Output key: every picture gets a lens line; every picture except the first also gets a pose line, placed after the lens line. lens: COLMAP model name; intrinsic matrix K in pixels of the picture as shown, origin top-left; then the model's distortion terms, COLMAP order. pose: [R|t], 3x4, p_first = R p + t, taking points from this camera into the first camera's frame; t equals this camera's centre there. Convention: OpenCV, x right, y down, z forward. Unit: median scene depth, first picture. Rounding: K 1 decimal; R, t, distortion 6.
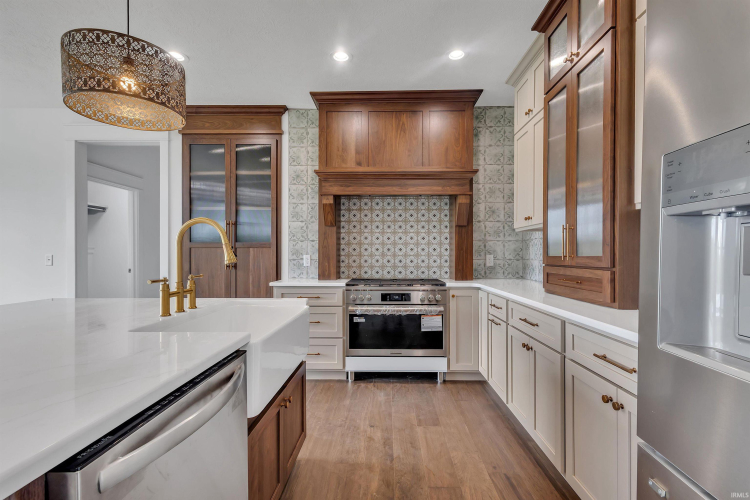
lens RADIAL K [[345.9, 0, 380.6], [0, 345.9, 252.6], [0, 0, 1]] dist [0.017869, 0.000198]
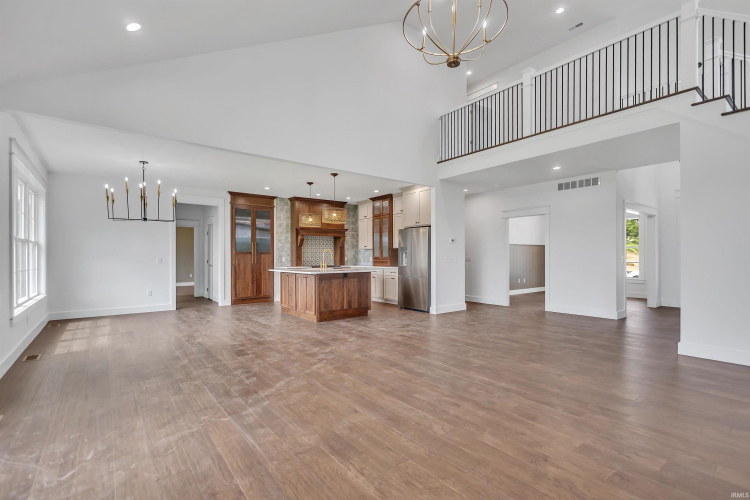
lens RADIAL K [[345.9, 0, 376.6], [0, 345.9, 253.6], [0, 0, 1]] dist [0.017869, 0.000198]
pose [[0.767208, -0.000567, 0.641398, -1.425450], [0.005130, 0.999973, -0.005252, -0.004184], [-0.641378, 0.007320, 0.767190, -1.444860]]
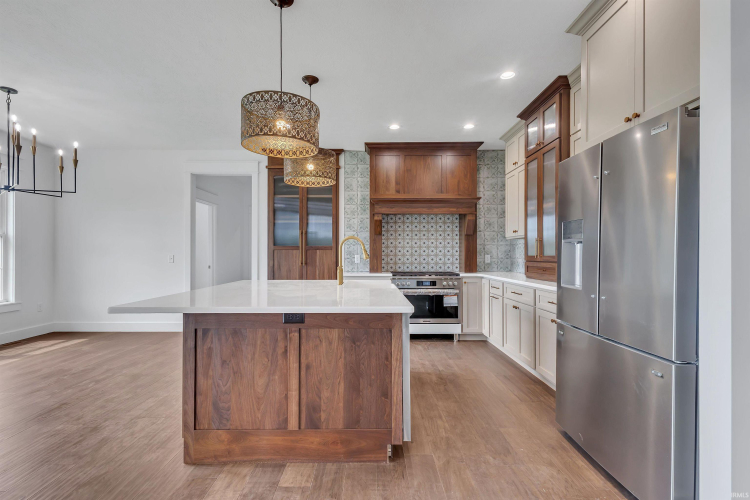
lens RADIAL K [[345.9, 0, 371.1], [0, 345.9, 250.6], [0, 0, 1]] dist [0.017869, 0.000198]
pose [[0.999836, -0.000190, 0.018121, -0.202889], [0.000285, 0.999986, -0.005249, -0.003919], [-0.018120, 0.005254, 0.999822, -0.442734]]
